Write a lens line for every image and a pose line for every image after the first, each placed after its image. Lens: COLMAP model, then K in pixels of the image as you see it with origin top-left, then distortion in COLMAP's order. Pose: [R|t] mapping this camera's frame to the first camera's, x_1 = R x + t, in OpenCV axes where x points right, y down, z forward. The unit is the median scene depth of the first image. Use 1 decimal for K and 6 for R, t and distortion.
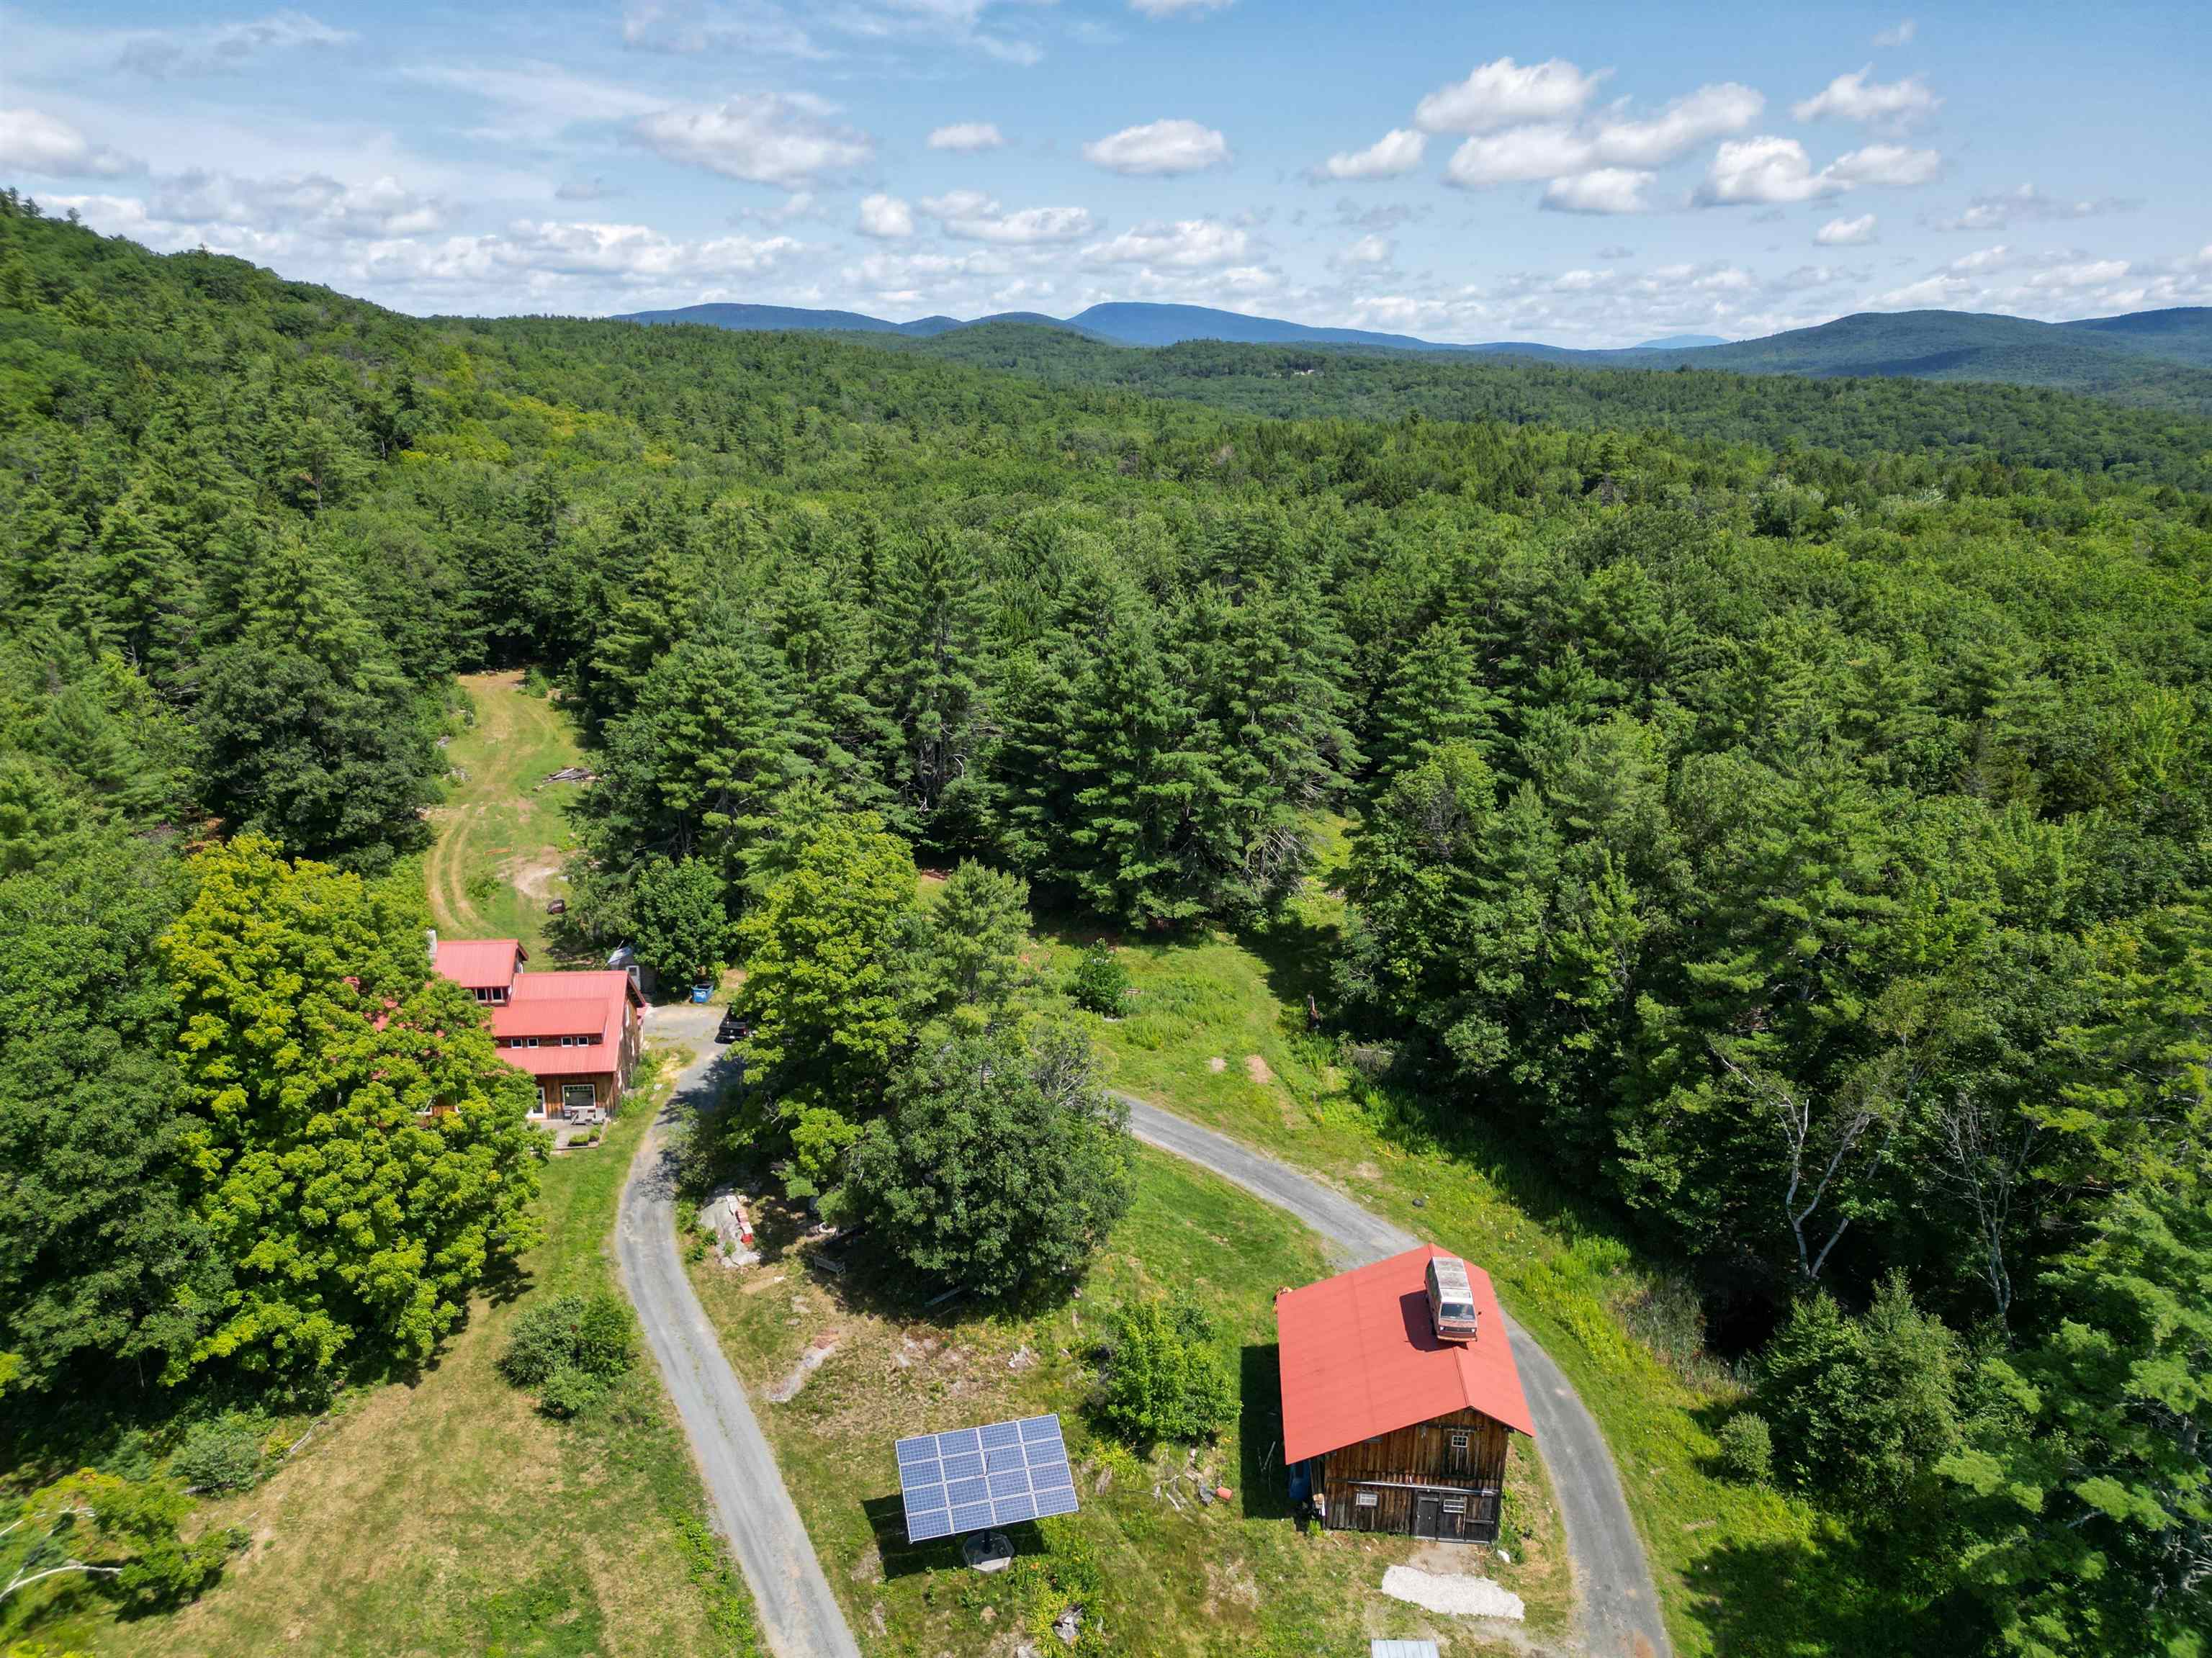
lens RADIAL K [[1539.1, 0, 1100.7], [0, 1539.1, 831.0], [0, 0, 1]] dist [0.048742, -0.039559]
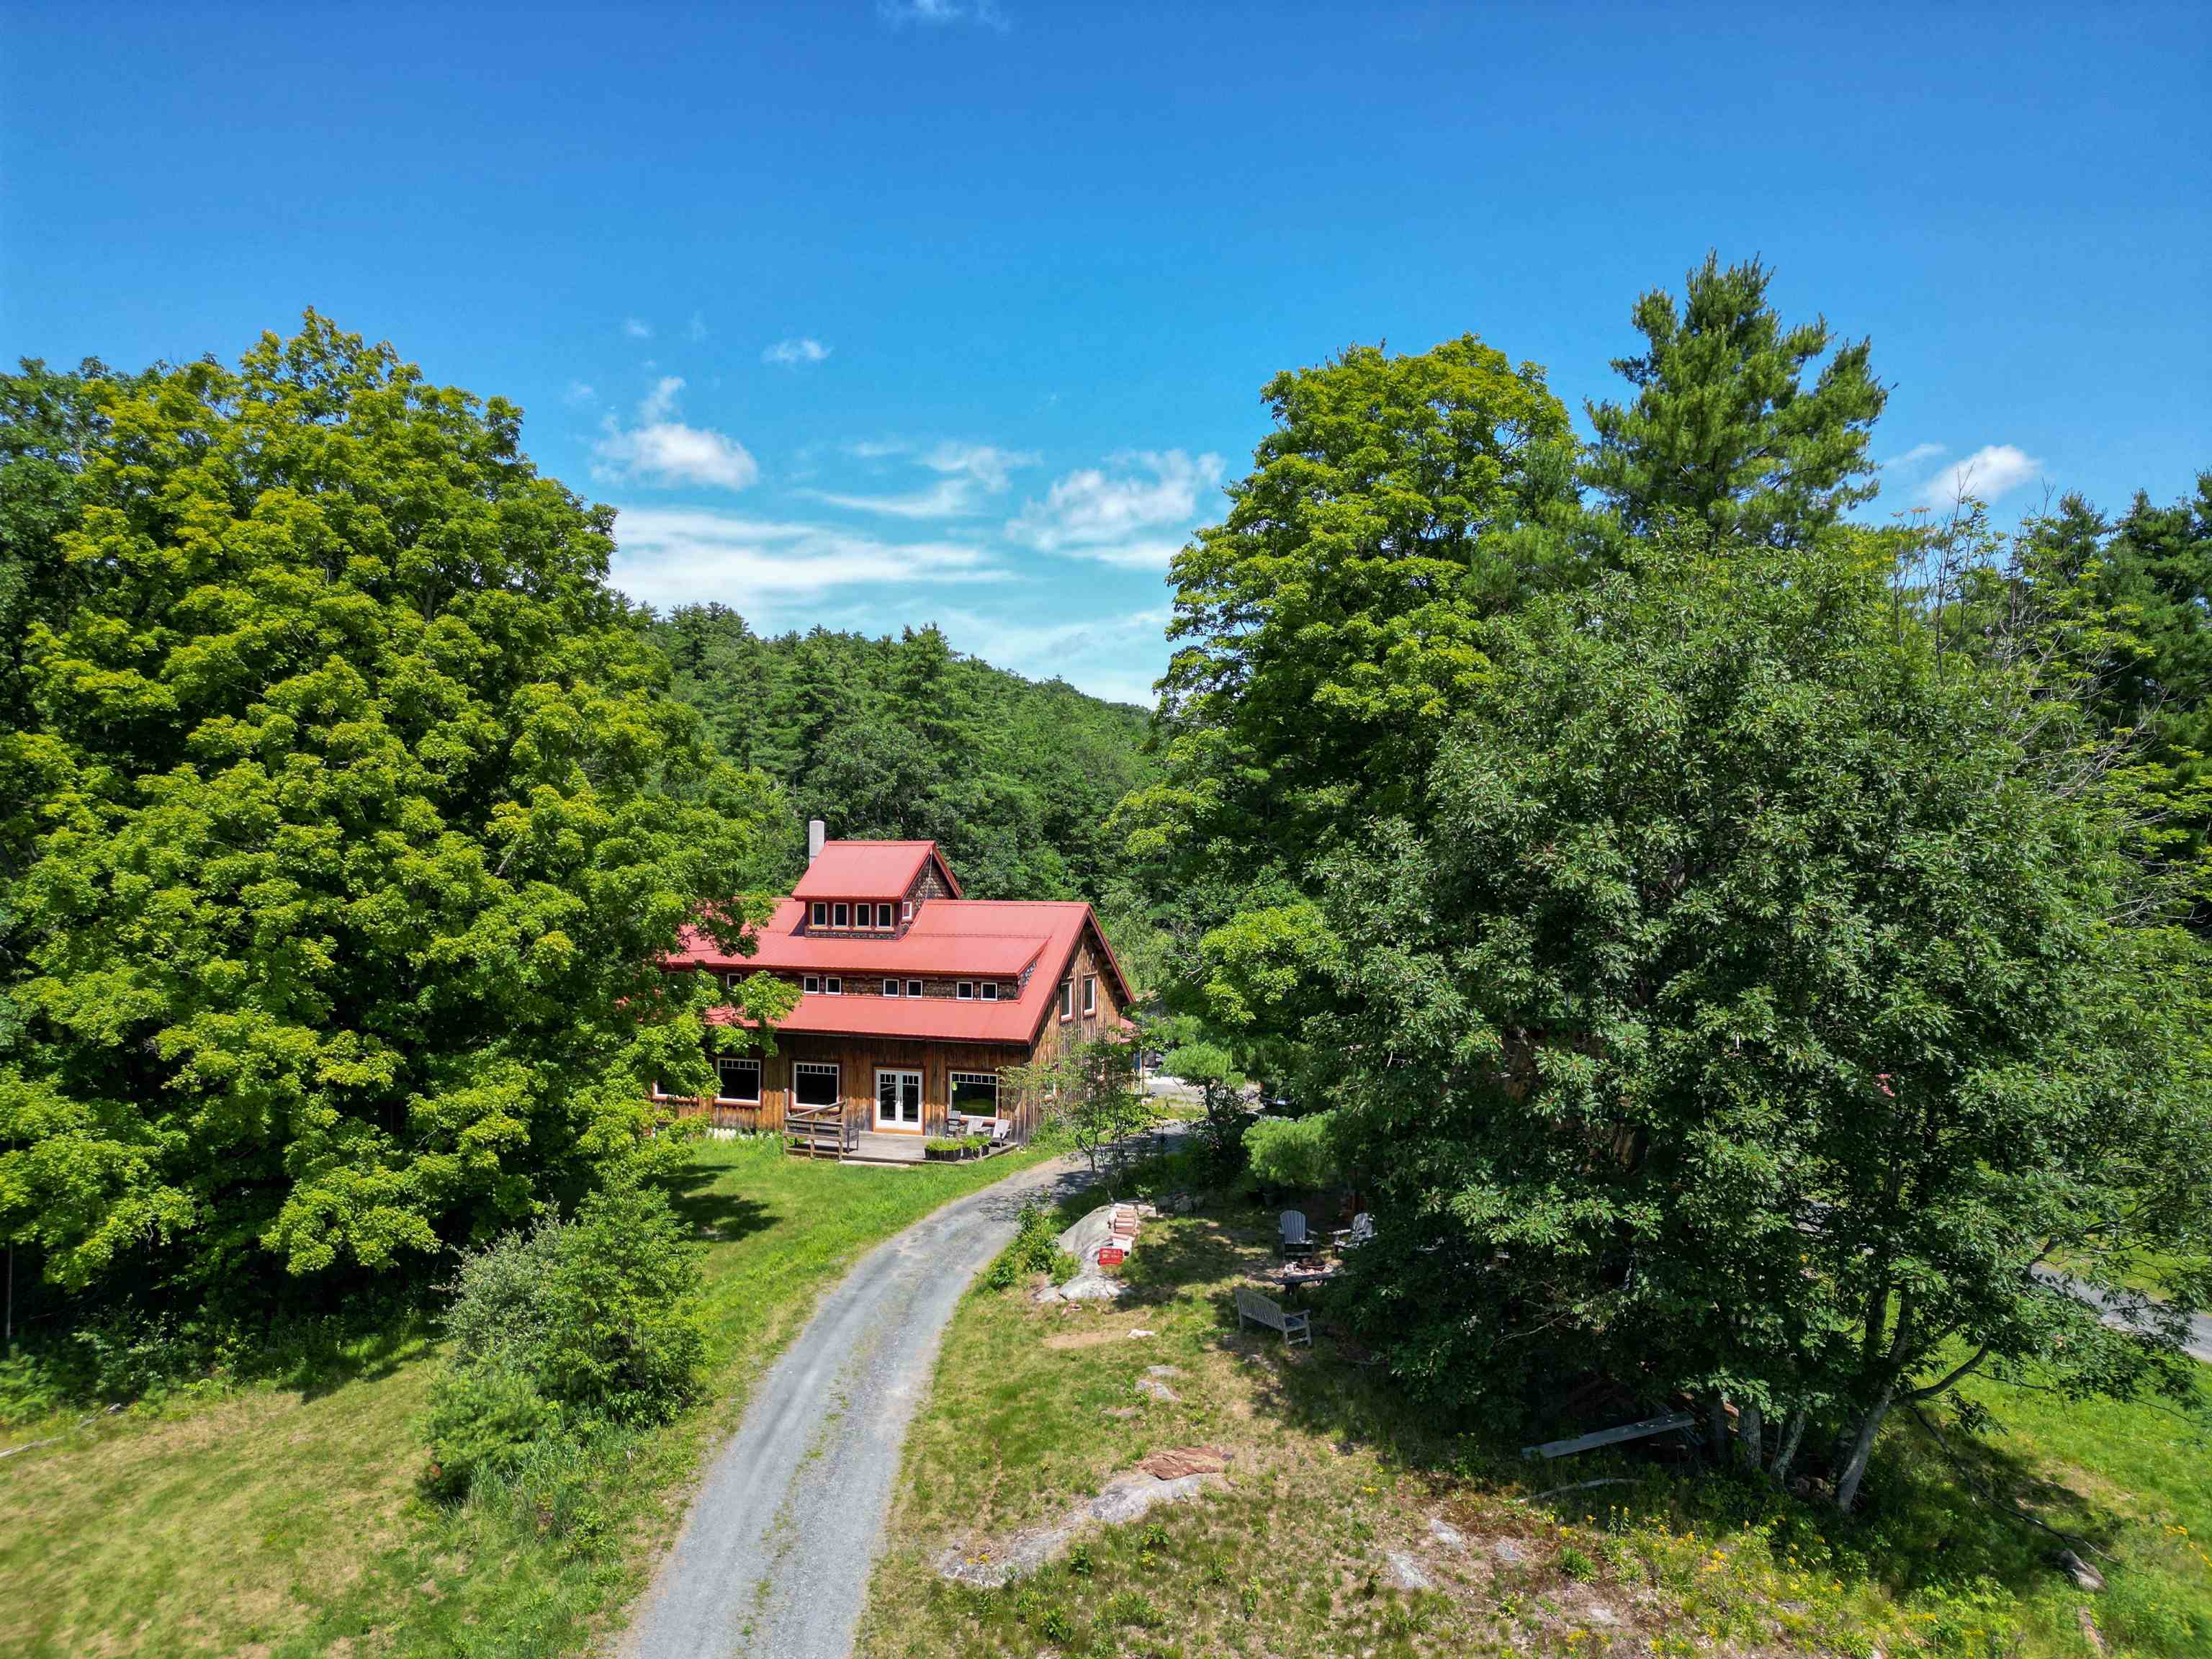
lens RADIAL K [[1536.9, 0, 1087.7], [0, 1536.9, 833.7], [0, 0, 1]] dist [0.134522, -0.167054]
pose [[0.876406, -0.018313, -0.481225, -0.033938], [-0.123890, 0.957069, -0.262049, 0.265341], [0.465365, 0.289280, 0.836512, 0.621629]]
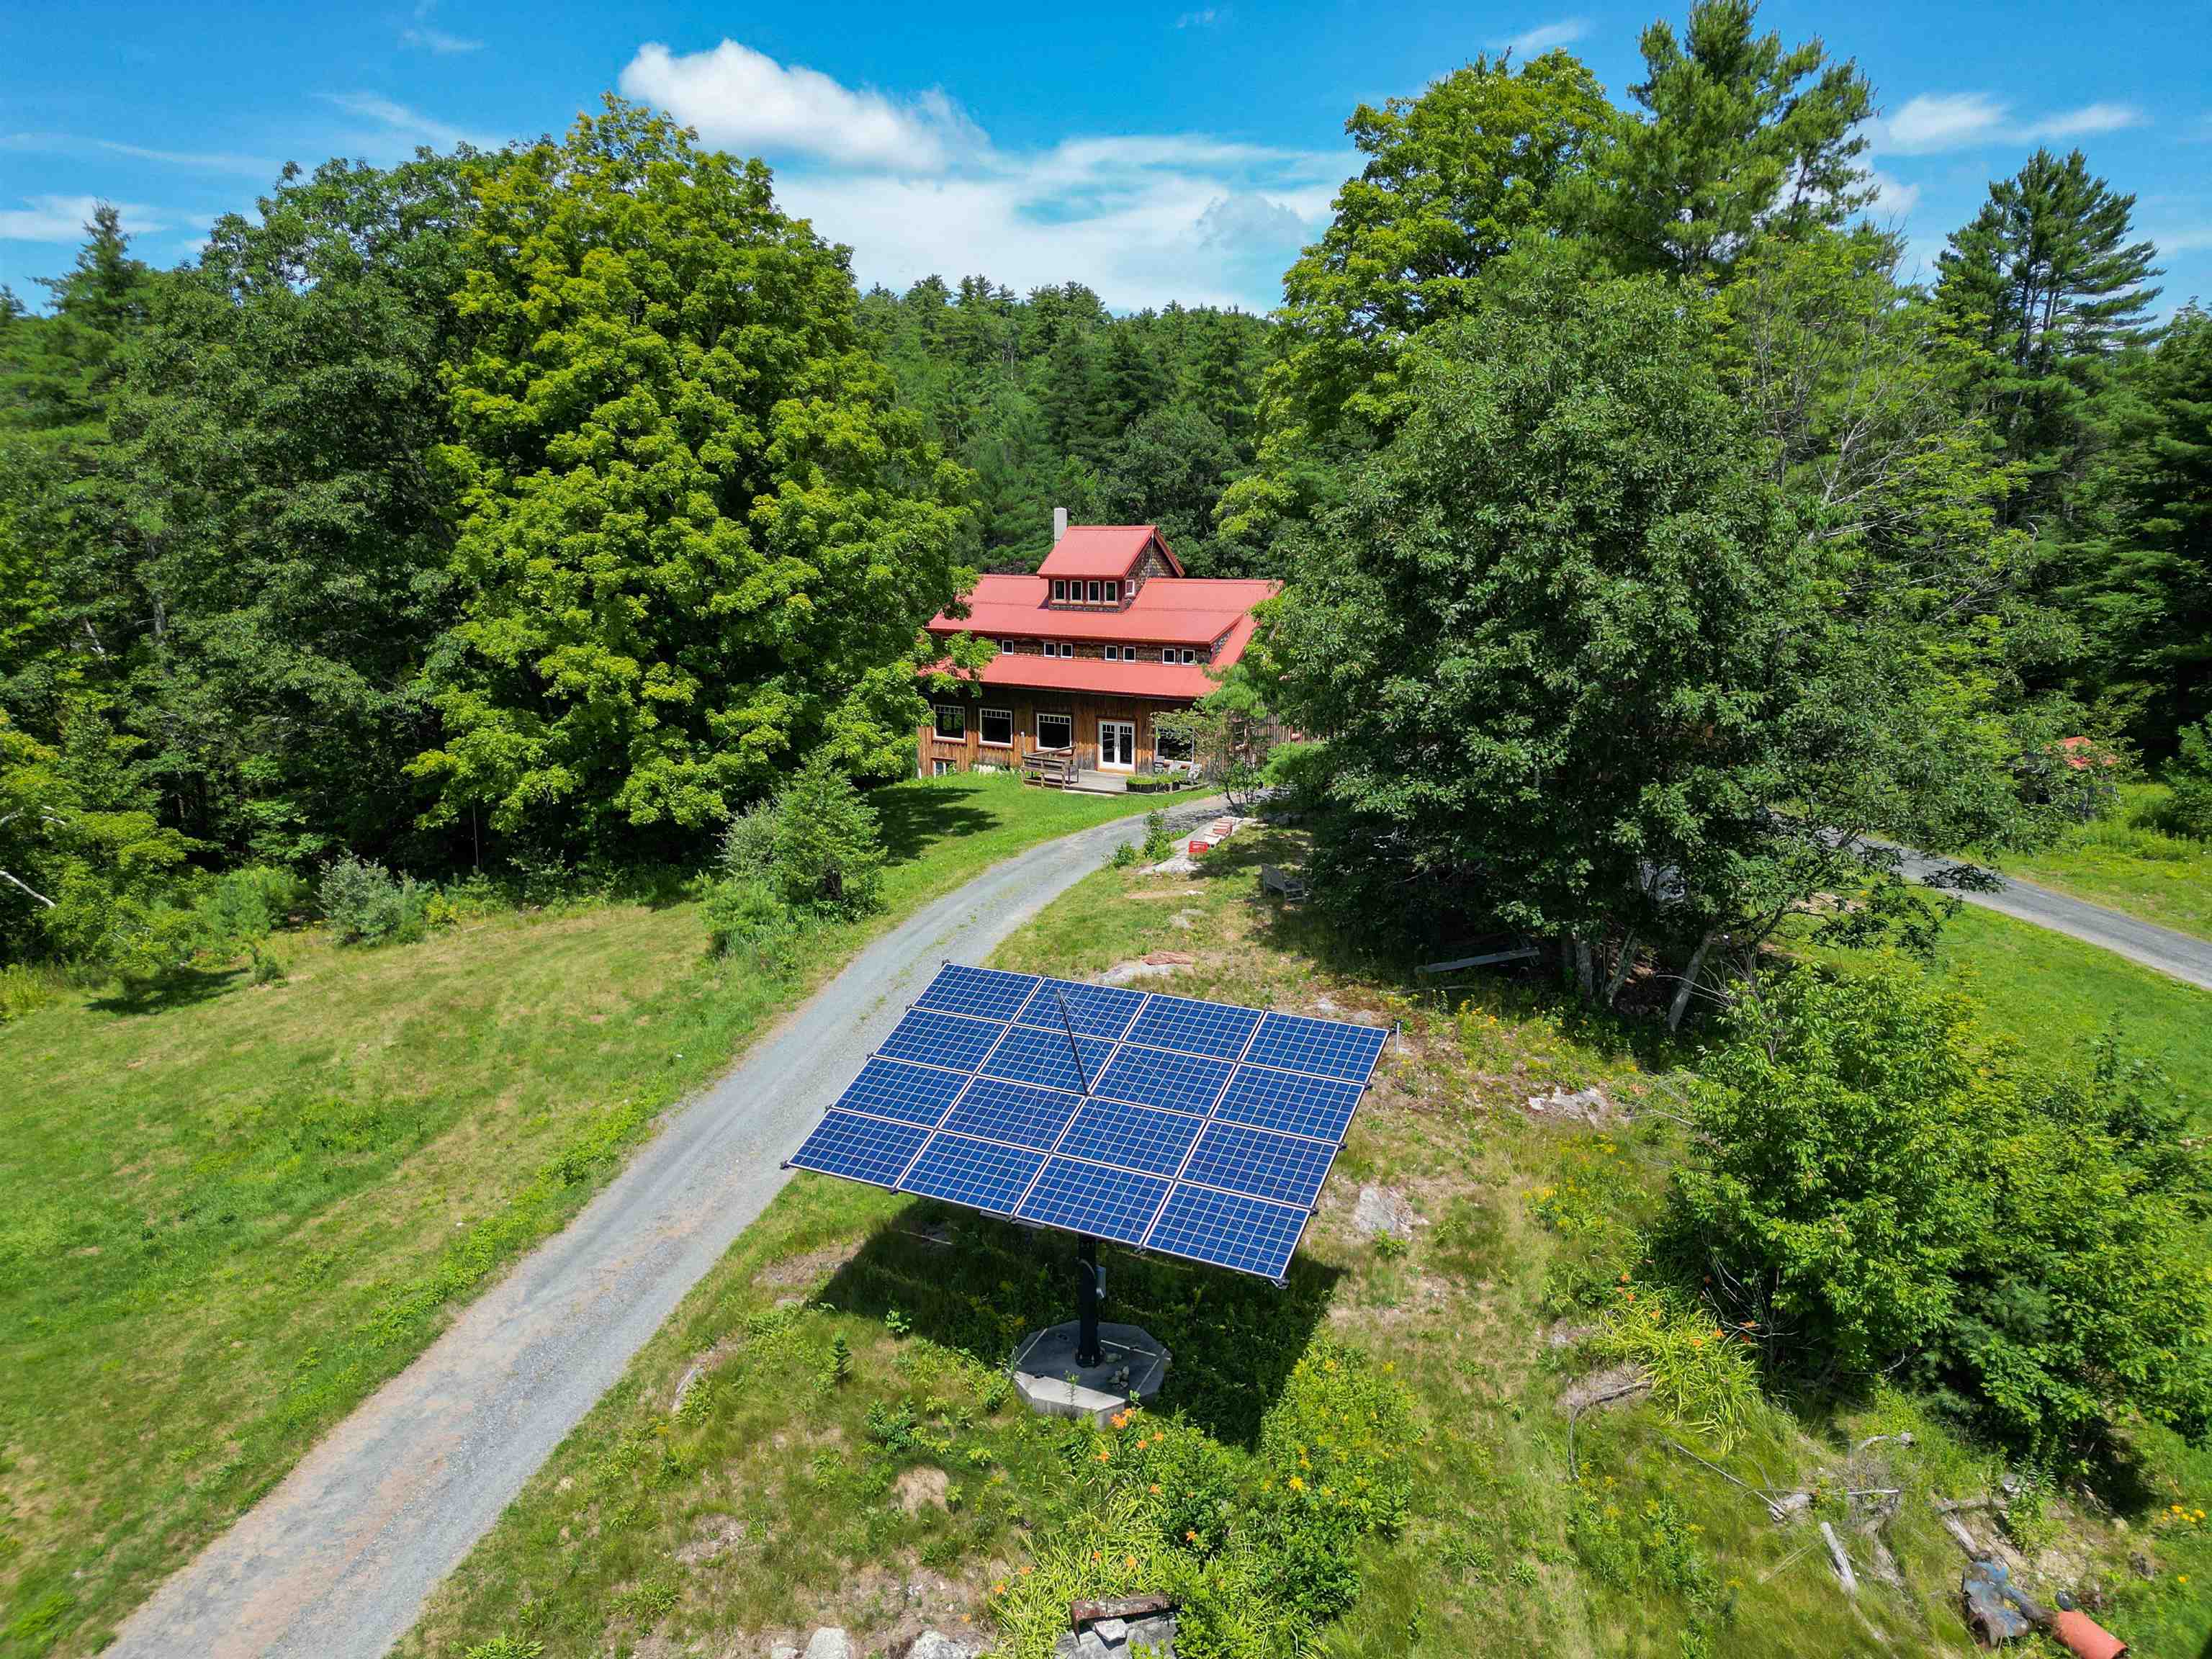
lens RADIAL K [[1537.5, 0, 1106.0], [0, 1537.5, 829.5], [0, 0, 1]] dist [0.064861, -0.077849]
pose [[0.748097, 0.110002, -0.654408, 0.096103], [-0.175300, 0.983892, -0.035010, 0.282333], [0.640016, 0.140908, 0.755330, 0.574703]]
